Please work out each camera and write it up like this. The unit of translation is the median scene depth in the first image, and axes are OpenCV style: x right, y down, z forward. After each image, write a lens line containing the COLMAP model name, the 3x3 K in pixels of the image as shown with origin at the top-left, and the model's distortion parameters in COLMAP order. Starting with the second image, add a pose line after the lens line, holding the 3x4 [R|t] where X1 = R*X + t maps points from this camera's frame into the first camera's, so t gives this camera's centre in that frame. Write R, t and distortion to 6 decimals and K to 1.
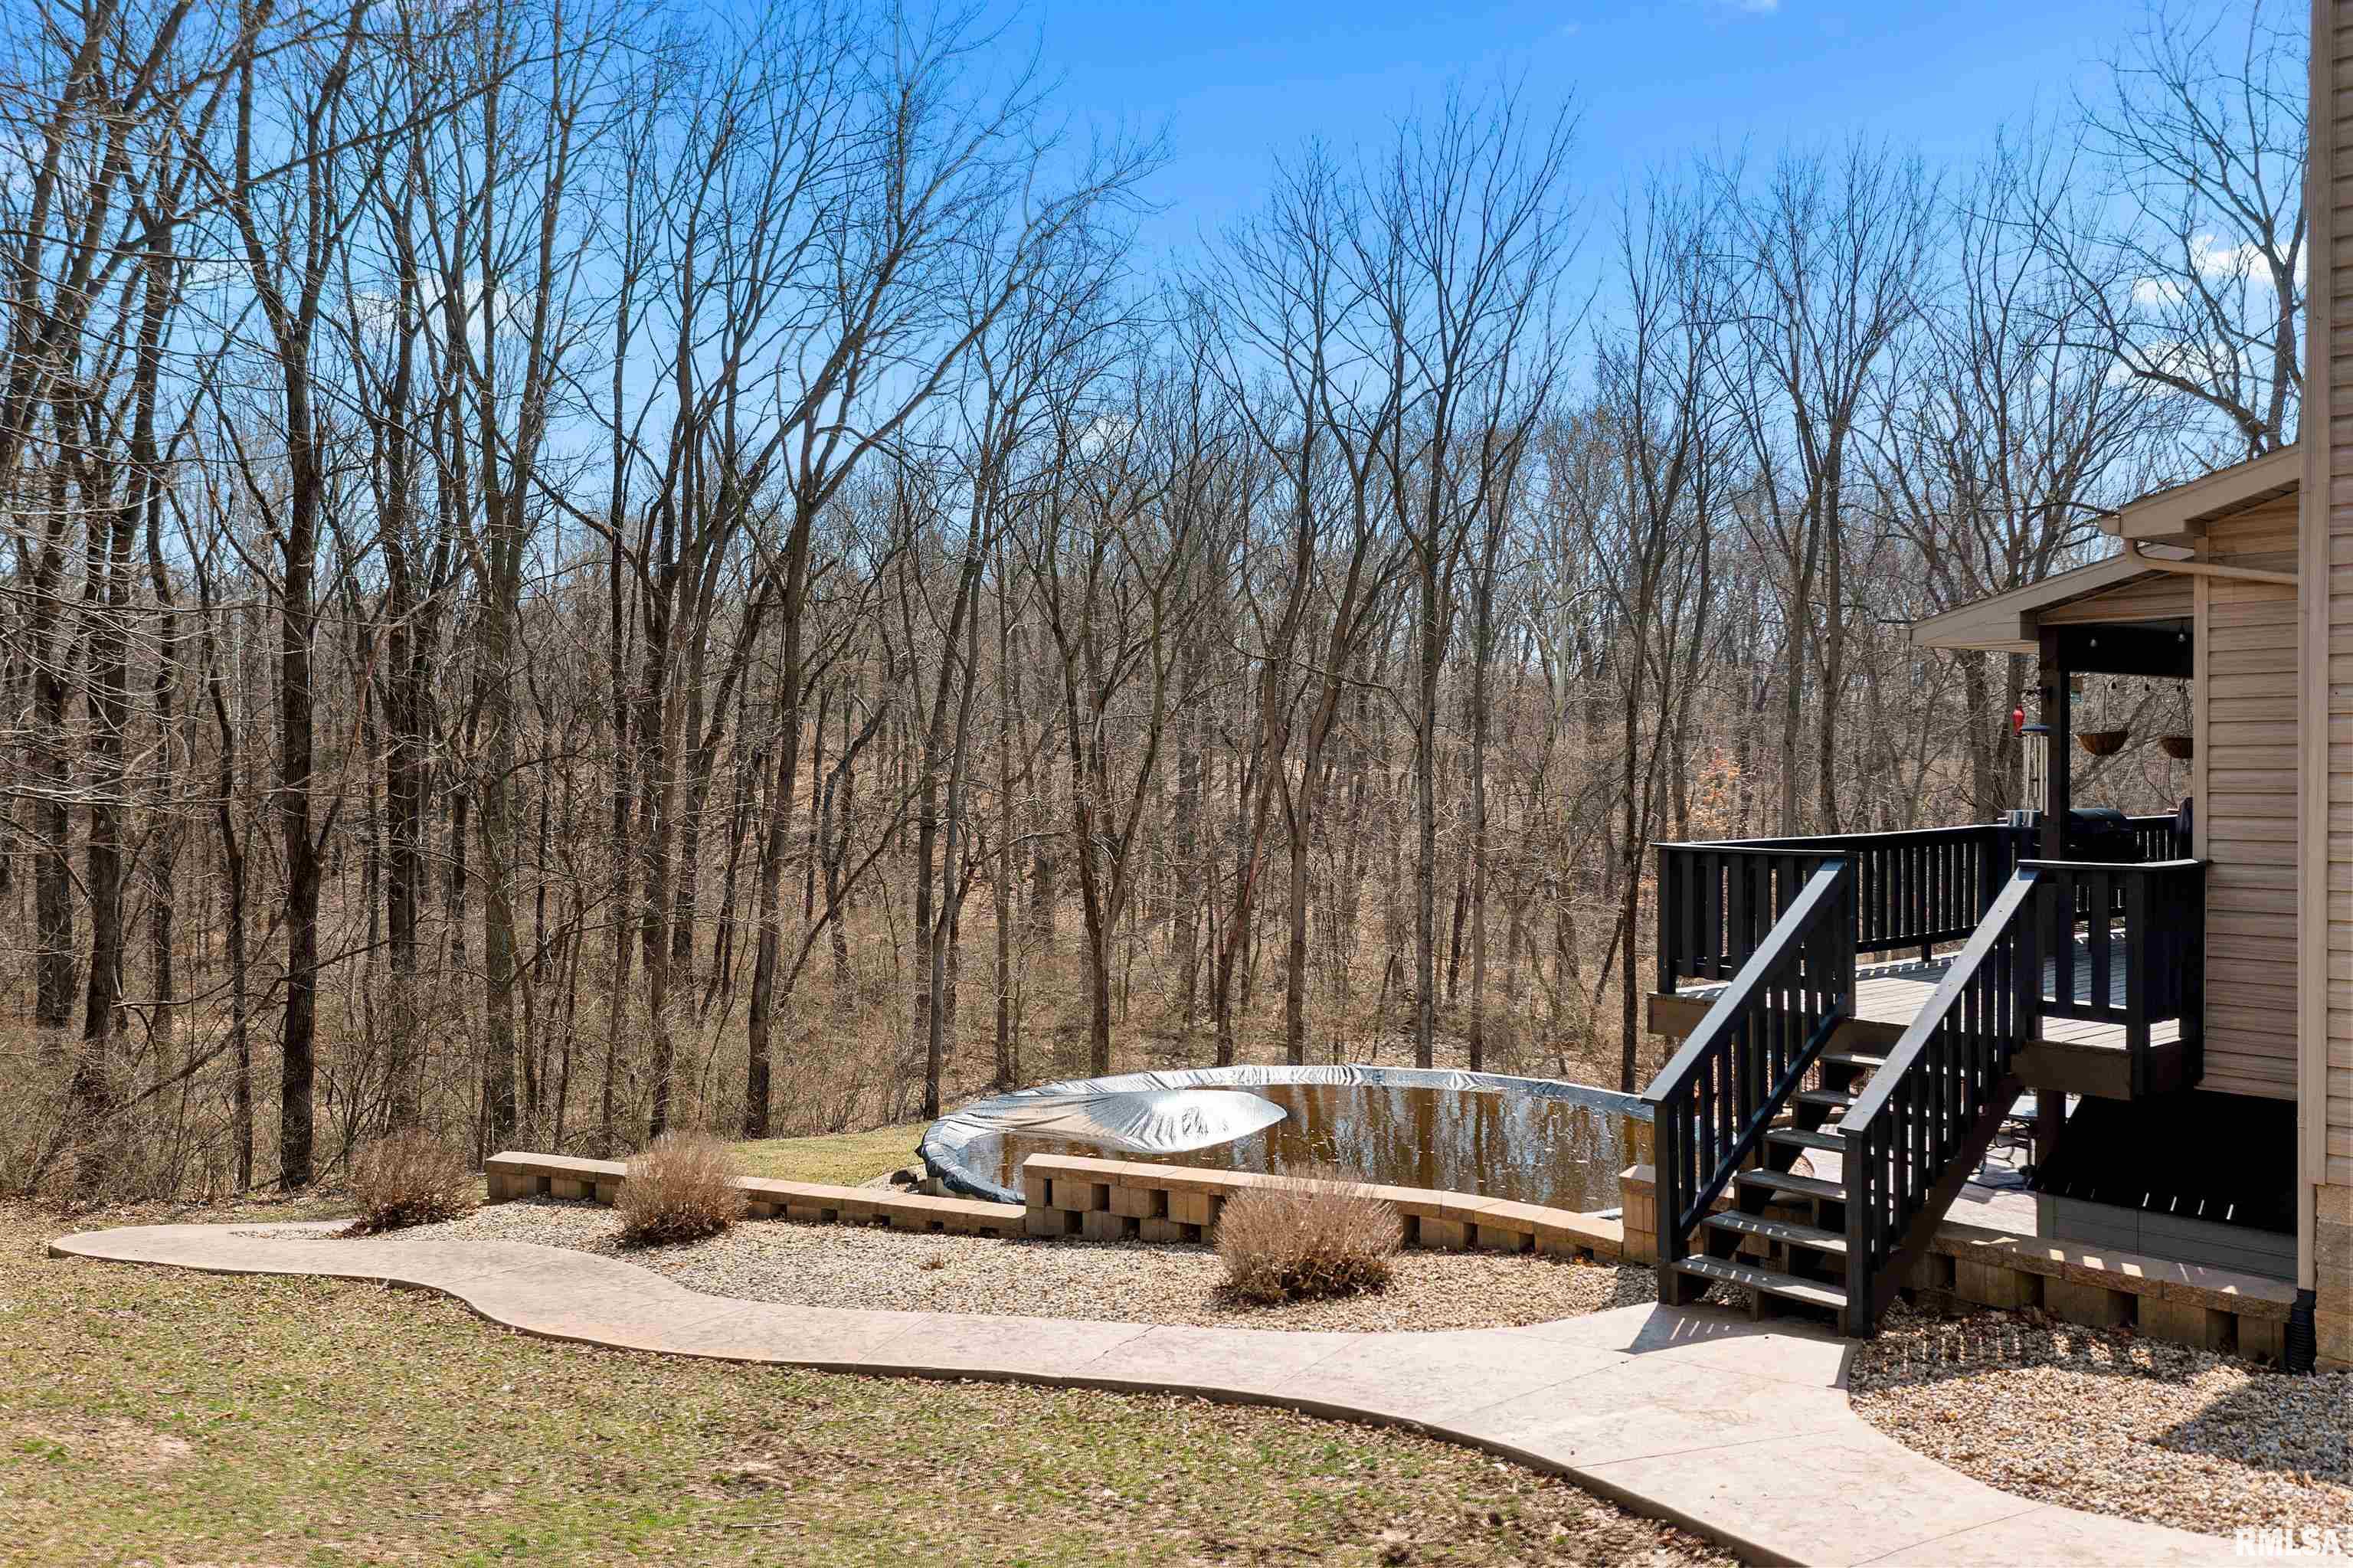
lens RADIAL K [[1877.8, 0, 1147.9], [0, 1877.8, 773.2], [0, 0, 1]] dist [-0.001079, 0.003105]
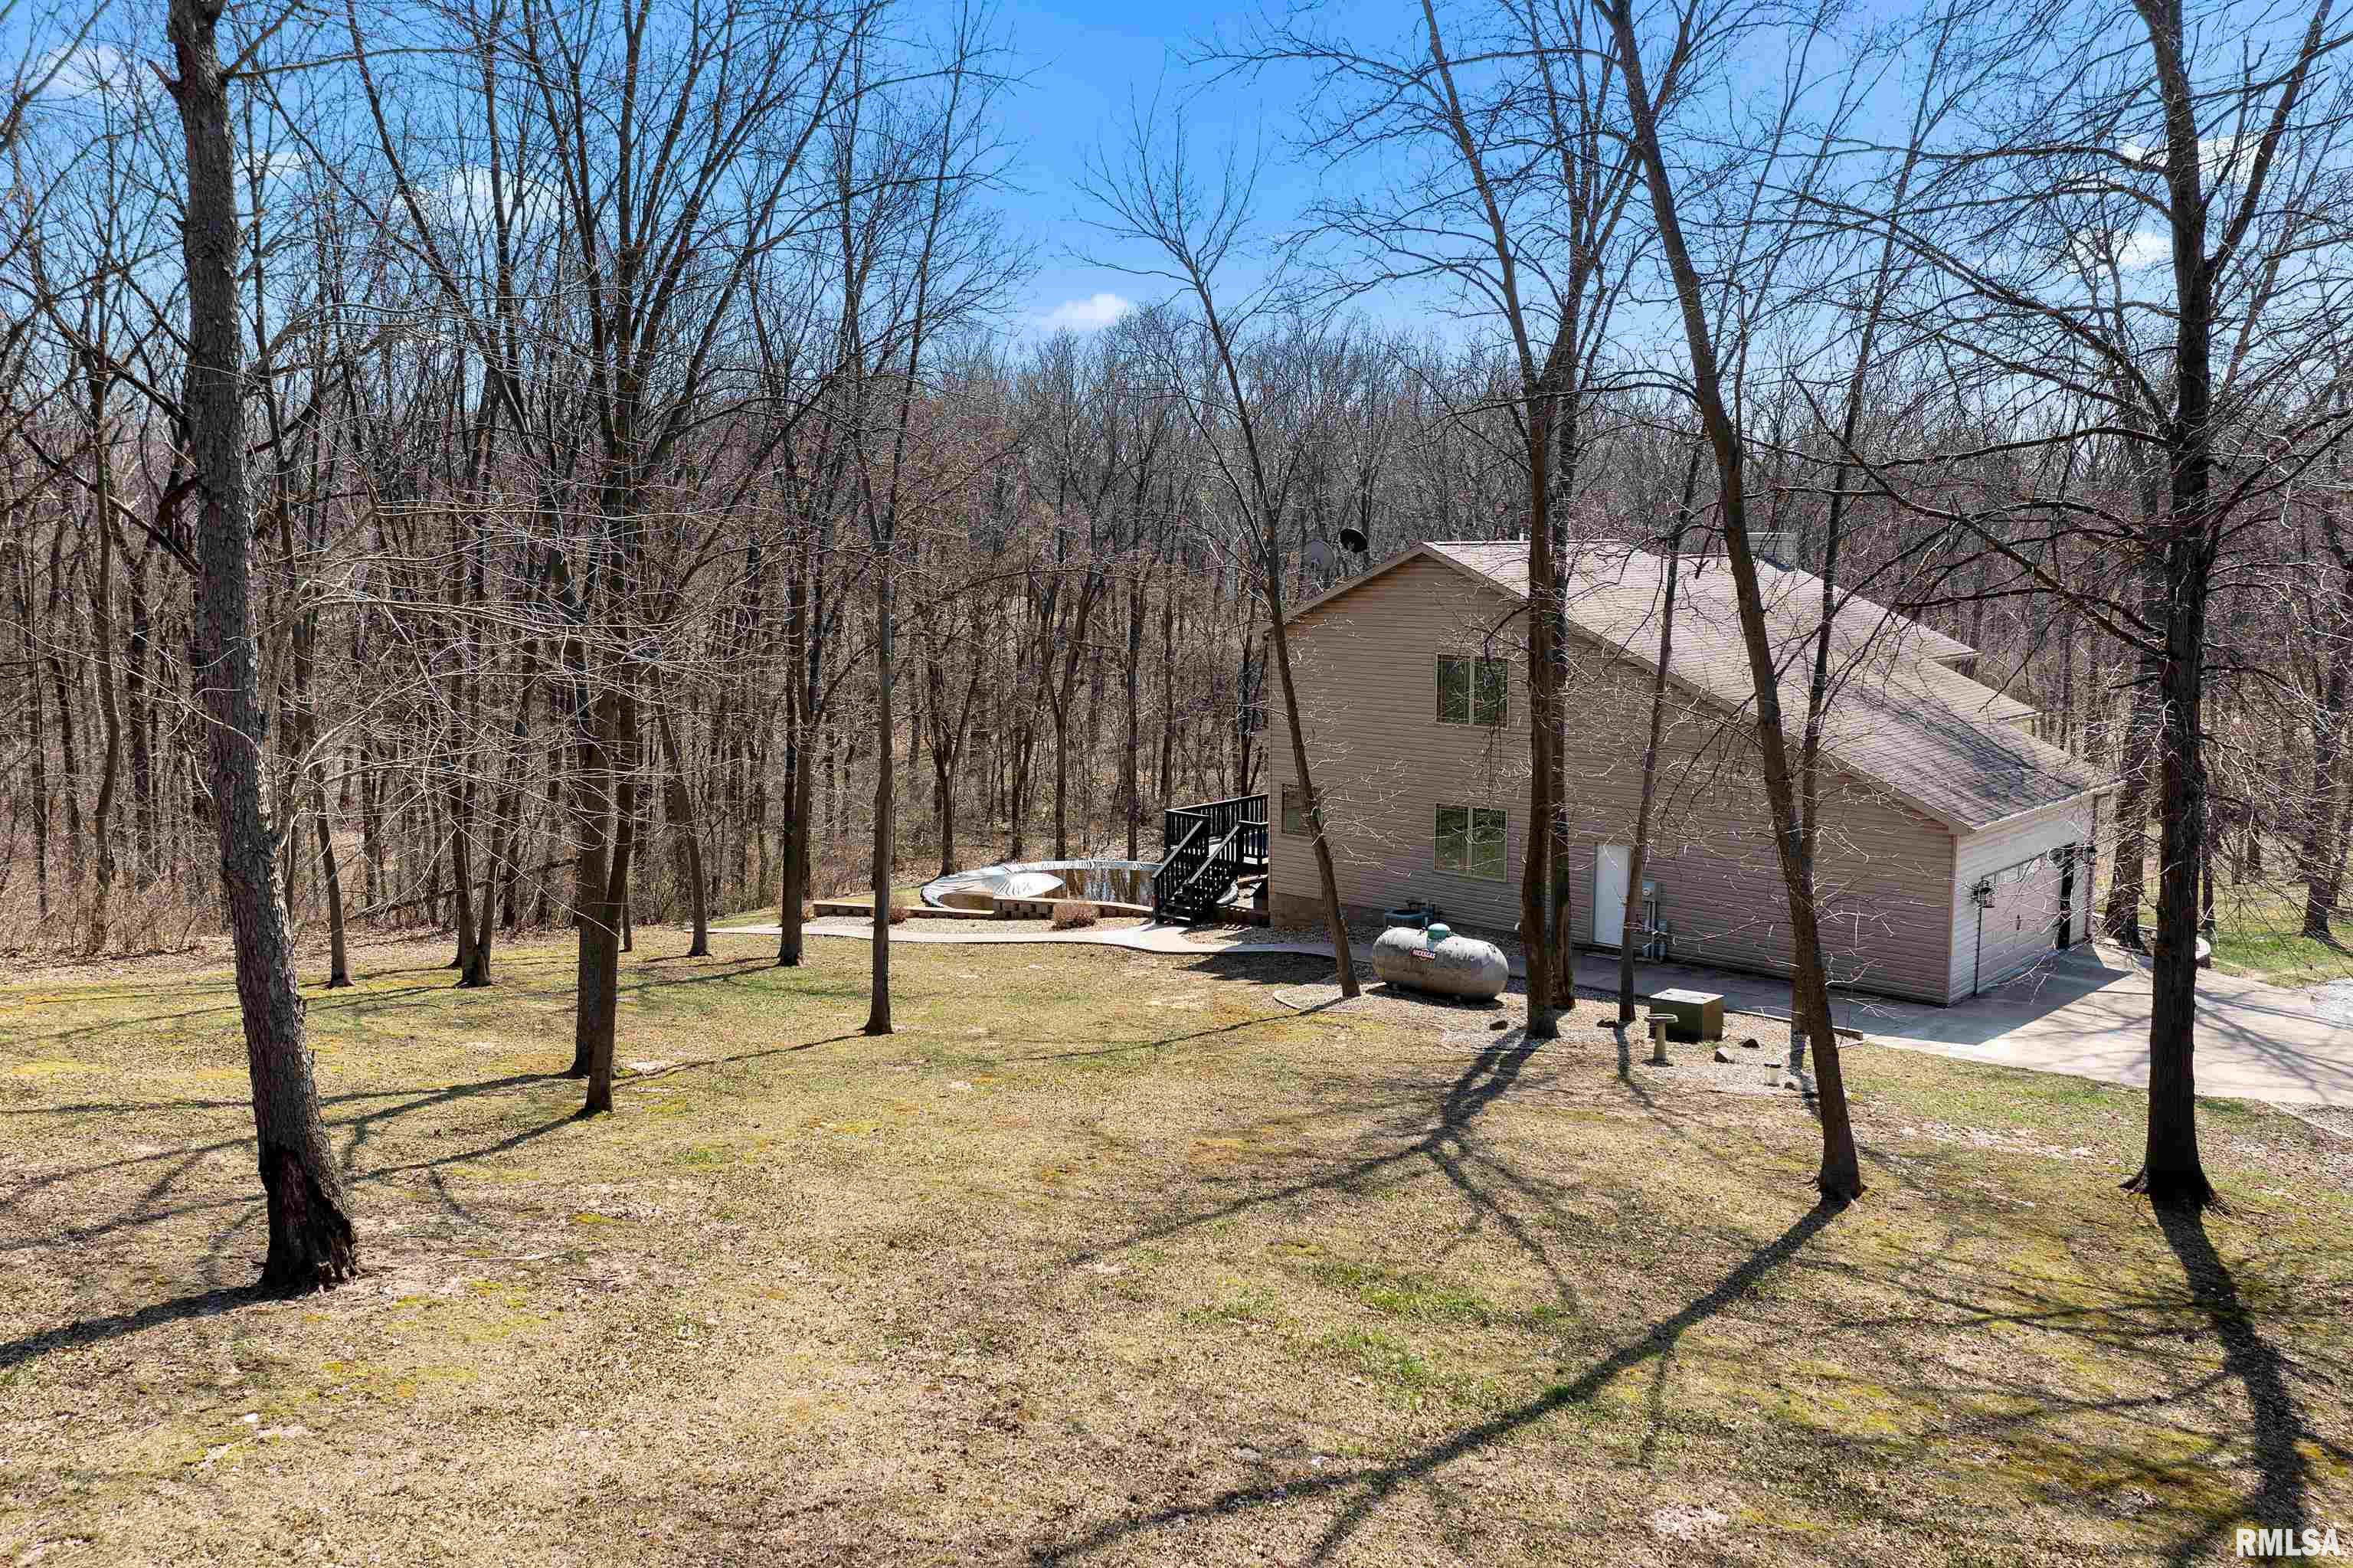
lens RADIAL K [[1877.8, 0, 1147.9], [0, 1877.8, 773.2], [0, 0, 1]] dist [-0.001079, 0.003105]
pose [[0.991399, -0.014183, 0.130105, -0.246637], [-0.001614, 0.992710, 0.120515, -0.470311], [-0.130866, -0.119689, 0.984149, -2.587895]]
